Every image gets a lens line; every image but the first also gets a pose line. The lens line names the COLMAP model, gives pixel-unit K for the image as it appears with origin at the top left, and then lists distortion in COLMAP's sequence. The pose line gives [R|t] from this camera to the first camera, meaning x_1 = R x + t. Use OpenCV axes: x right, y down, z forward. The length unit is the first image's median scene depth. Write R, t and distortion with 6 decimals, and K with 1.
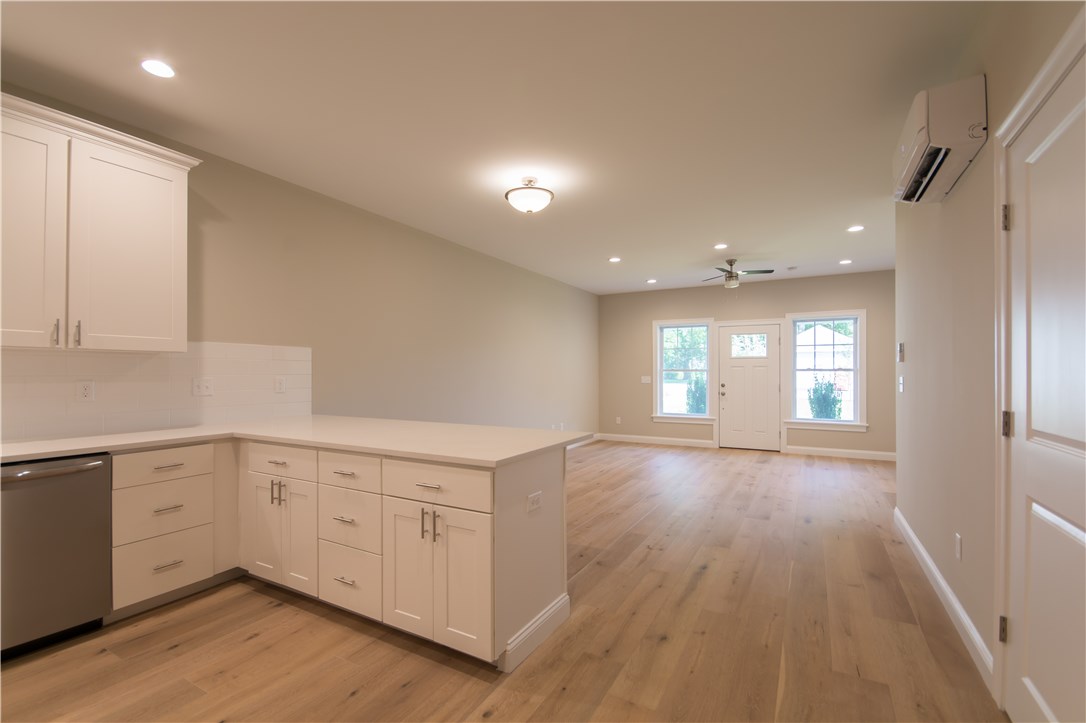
lens RADIAL K [[480.8, 0, 537.5], [0, 480.8, 370.4], [0, 0, 1]] dist [0.001809, -0.006874]
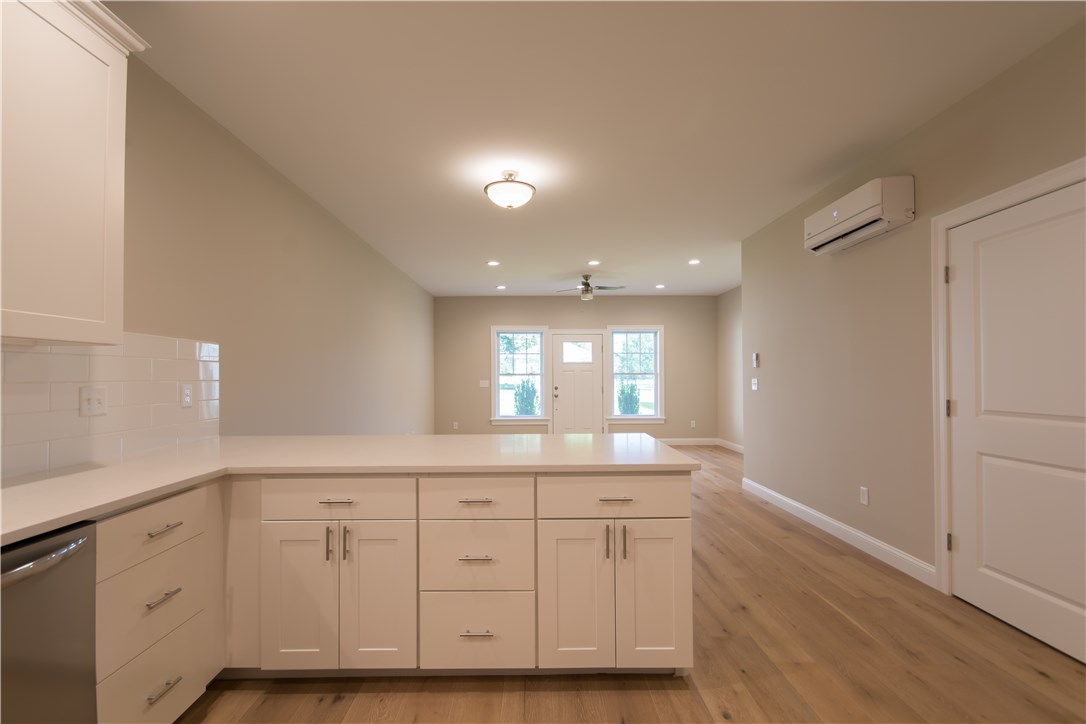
lens RADIAL K [[480.8, 0, 539.6], [0, 480.8, 372.2], [0, 0, 1]] dist [0.001809, -0.006874]
pose [[0.864961, 0.000862, 0.501839, -0.487428], [0.002023, 0.999984, -0.005205, 0.001029], [-0.501835, 0.005517, 0.864946, 0.167234]]
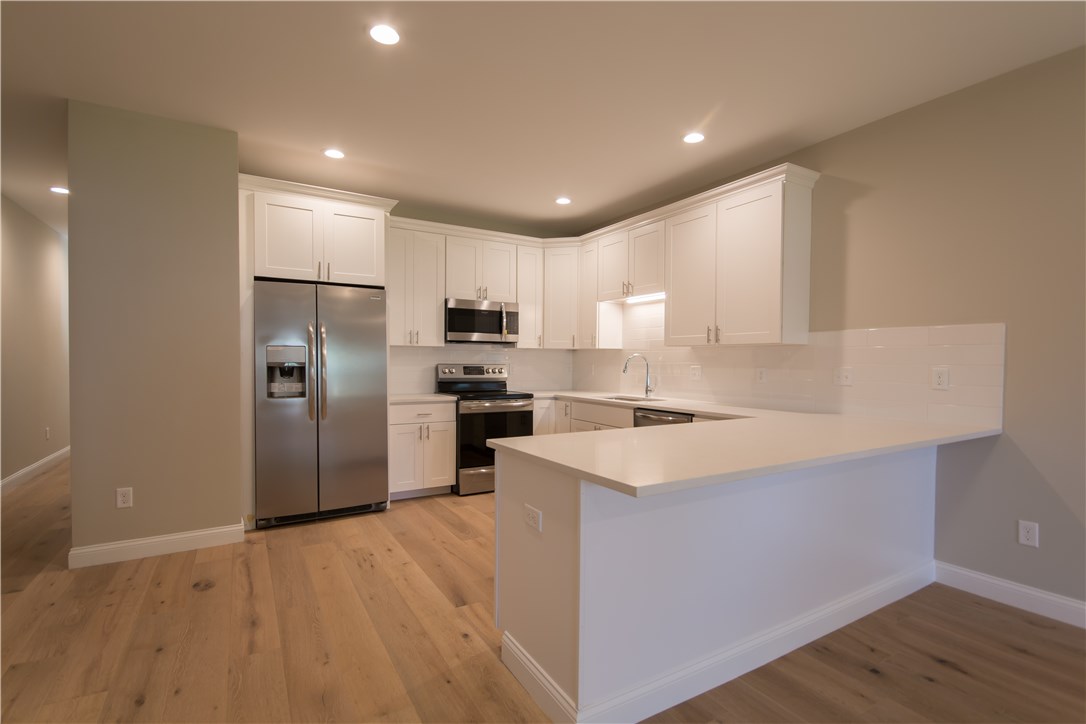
lens RADIAL K [[502.0, 0, 544.5], [0, 502.0, 372.4], [0, 0, 1]] dist [-0.004234, 0.001323]
pose [[-0.489507, 0.017244, -0.871829, 0.468012], [-0.002110, 0.999778, 0.020960, 0.005610], [0.871997, 0.012100, -0.489362, 0.927403]]
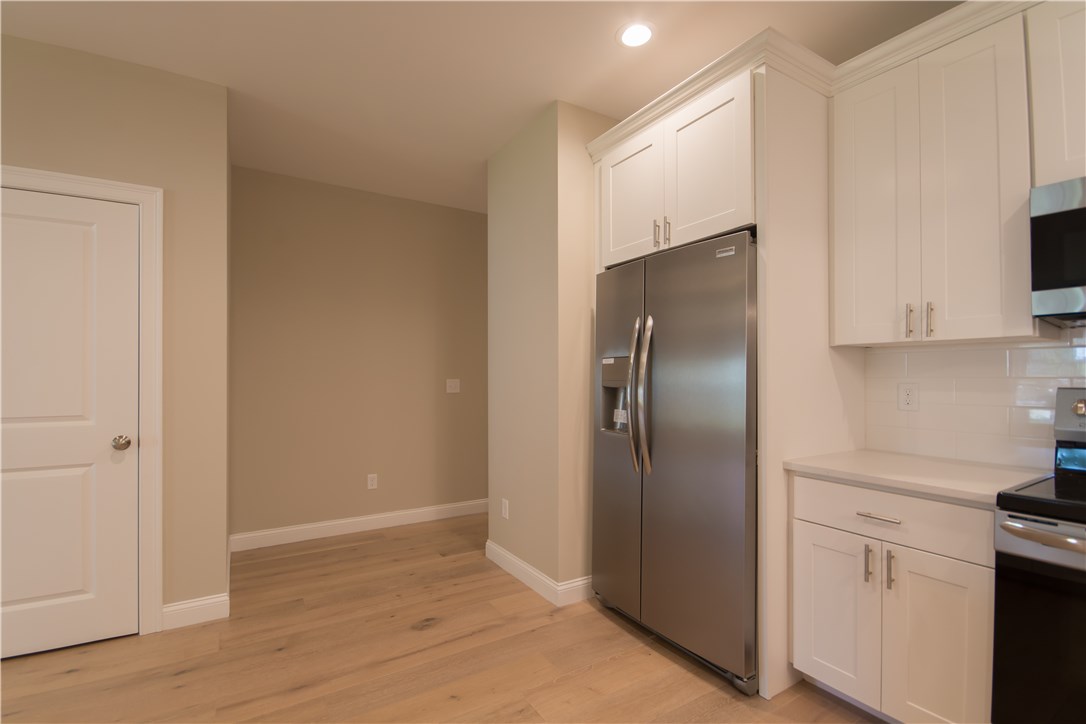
lens RADIAL K [[480.8, 0, 529.3], [0, 480.8, 372.7], [0, 0, 1]] dist [0.001809, -0.006874]
pose [[-0.872192, 0.004369, 0.489145, -0.450099], [-0.002276, 0.999913, -0.012990, 0.004868], [-0.489159, -0.012443, -0.872106, 0.603804]]
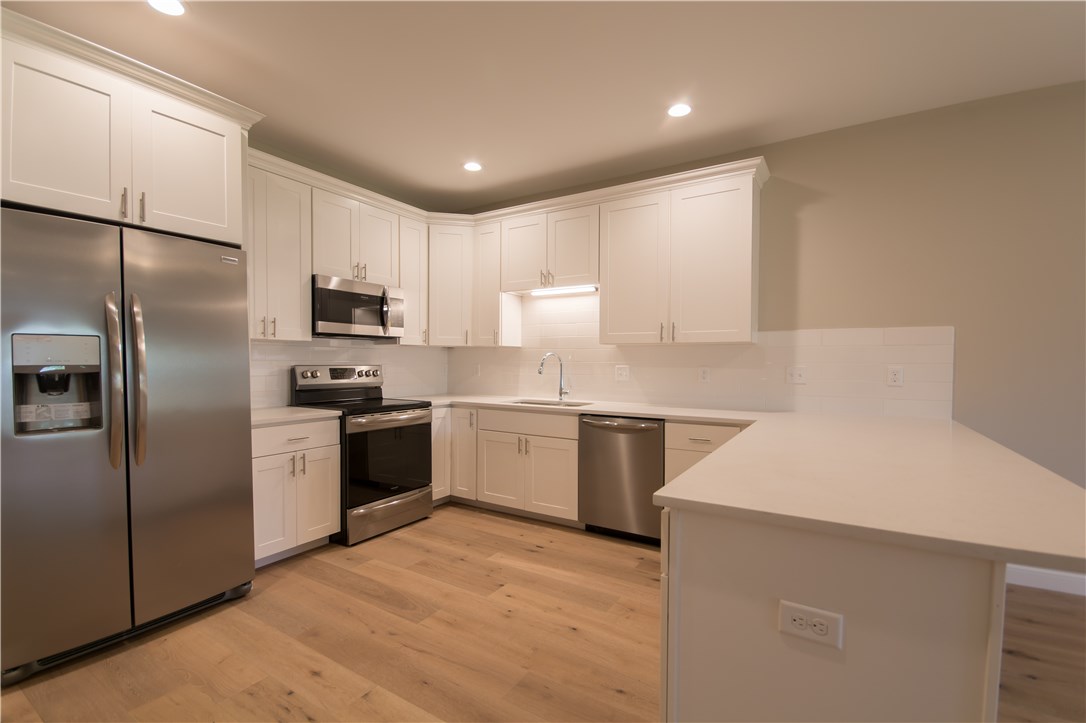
lens RADIAL K [[480.8, 0, 538.4], [0, 480.8, 371.0], [0, 0, 1]] dist [0.001809, -0.006874]
pose [[-0.047642, 0.023149, -0.998596, 0.319834], [0.001115, 0.999732, 0.023122, 0.001767], [0.998864, -0.000012, -0.047655, 0.486651]]
